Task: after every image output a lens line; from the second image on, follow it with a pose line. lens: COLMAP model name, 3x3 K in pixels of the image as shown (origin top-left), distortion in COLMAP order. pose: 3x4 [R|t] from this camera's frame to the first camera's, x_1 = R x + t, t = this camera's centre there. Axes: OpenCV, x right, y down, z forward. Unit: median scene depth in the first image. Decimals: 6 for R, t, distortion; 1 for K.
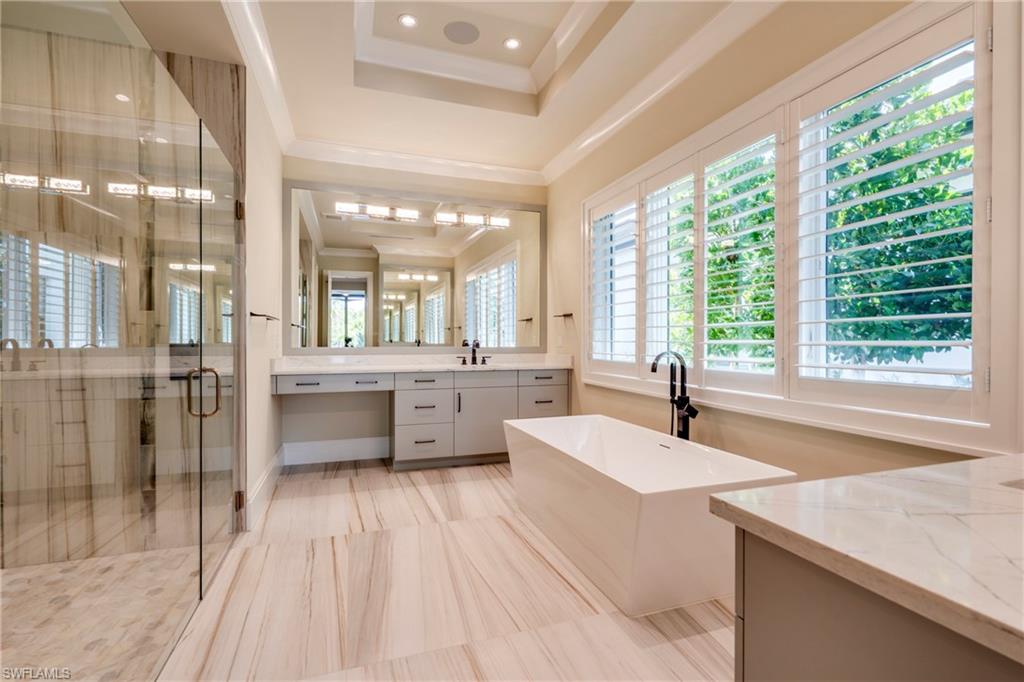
lens RADIAL K [[462.0, 0, 513.3], [0, 462.0, 344.1], [0, 0, 1]] dist [-0.007867, 0.003742]
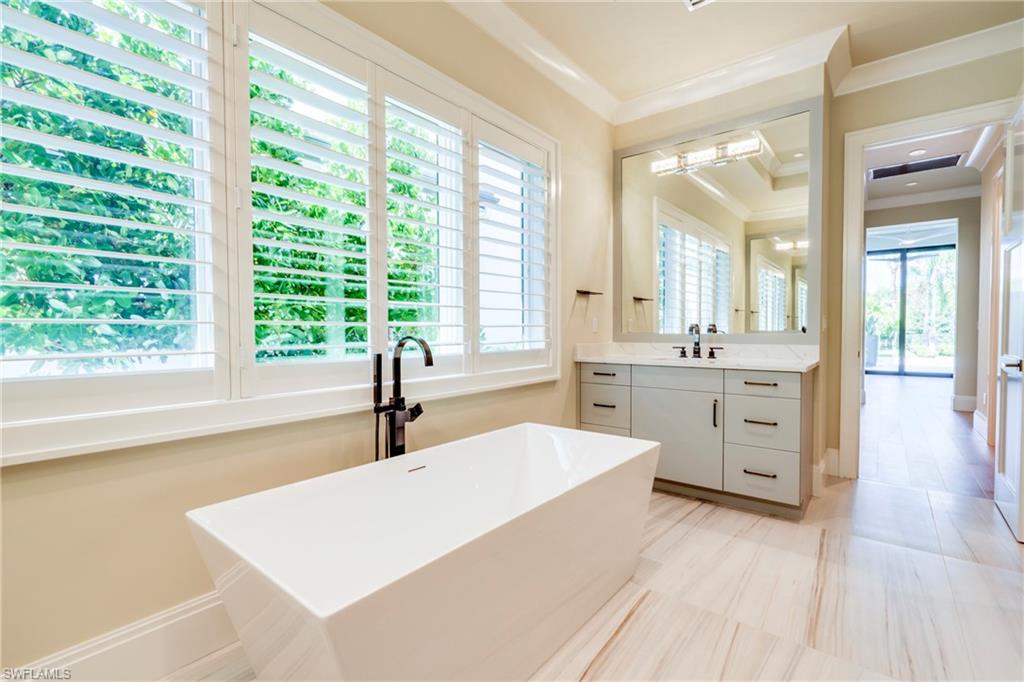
lens RADIAL K [[462.0, 0, 508.2], [0, 462.0, 345.5], [0, 0, 1]] dist [-0.007867, 0.003742]
pose [[-0.521542, -0.022569, 0.852927, -0.218202], [0.015129, 0.999248, 0.035692, 0.004450], [-0.853092, 0.031519, -0.520808, 0.770980]]
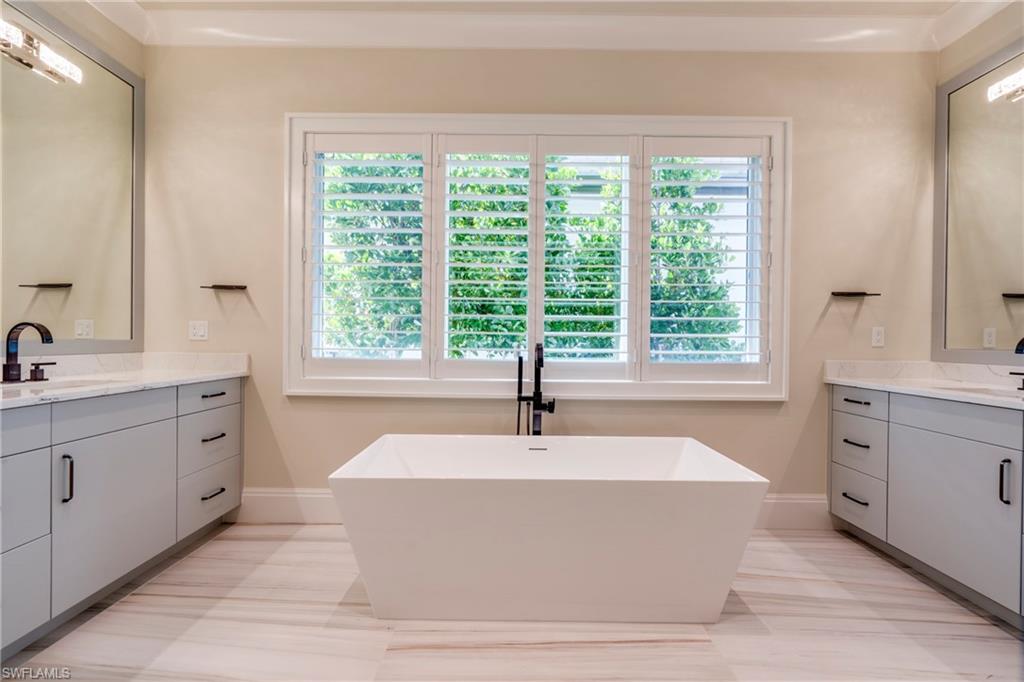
lens RADIAL K [[462.0, 0, 507.0], [0, 462.0, 342.9], [0, 0, 1]] dist [-0.007867, 0.003742]
pose [[0.336520, -0.006329, 0.941655, -0.334932], [-0.001761, 0.999971, 0.007351, 0.004577], [-0.941675, -0.004132, 0.336499, 0.466759]]
